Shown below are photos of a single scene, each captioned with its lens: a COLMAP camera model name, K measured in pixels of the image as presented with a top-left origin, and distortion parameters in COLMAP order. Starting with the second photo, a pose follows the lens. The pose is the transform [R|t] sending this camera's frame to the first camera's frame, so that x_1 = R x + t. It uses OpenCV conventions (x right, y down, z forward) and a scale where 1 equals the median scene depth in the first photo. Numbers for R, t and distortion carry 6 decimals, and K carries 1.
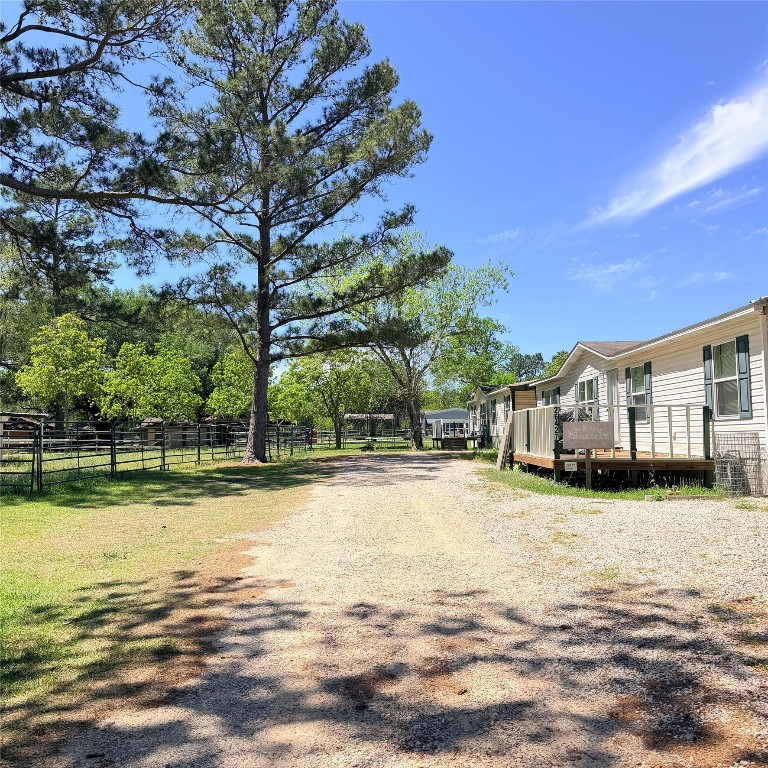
lens RADIAL K [[712.7, 0, 371.4], [0, 712.7, 384.5], [0, 0, 1]] dist [0.098552, -0.216892]
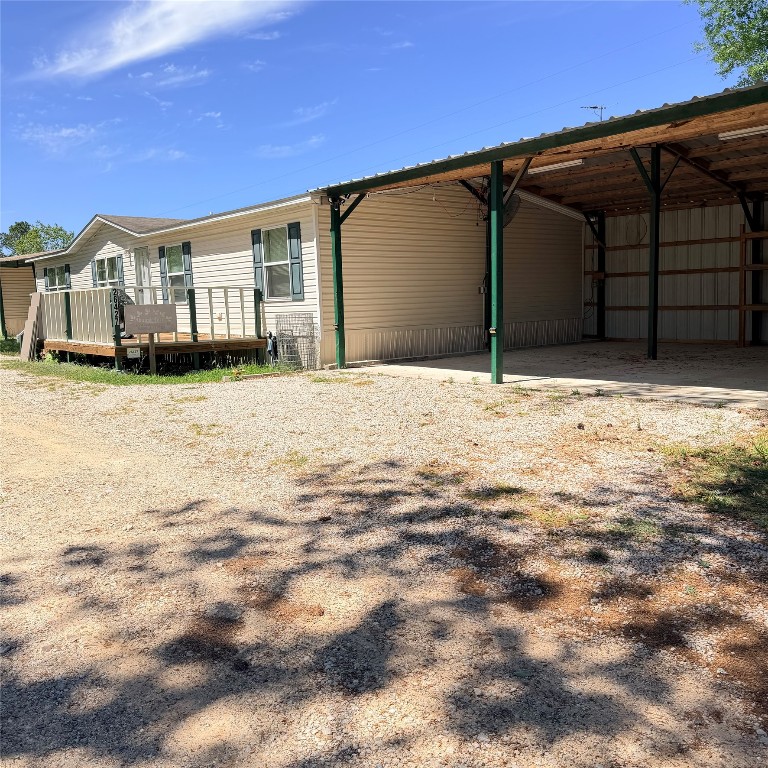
lens RADIAL K [[713.8, 0, 381.8], [0, 713.8, 388.5], [0, 0, 1]] dist [0.119334, -0.206161]
pose [[0.749236, -0.093038, 0.655735, -0.094074], [-0.022099, 0.986021, 0.165150, -0.002816], [-0.661934, -0.138228, 0.736707, 0.072594]]
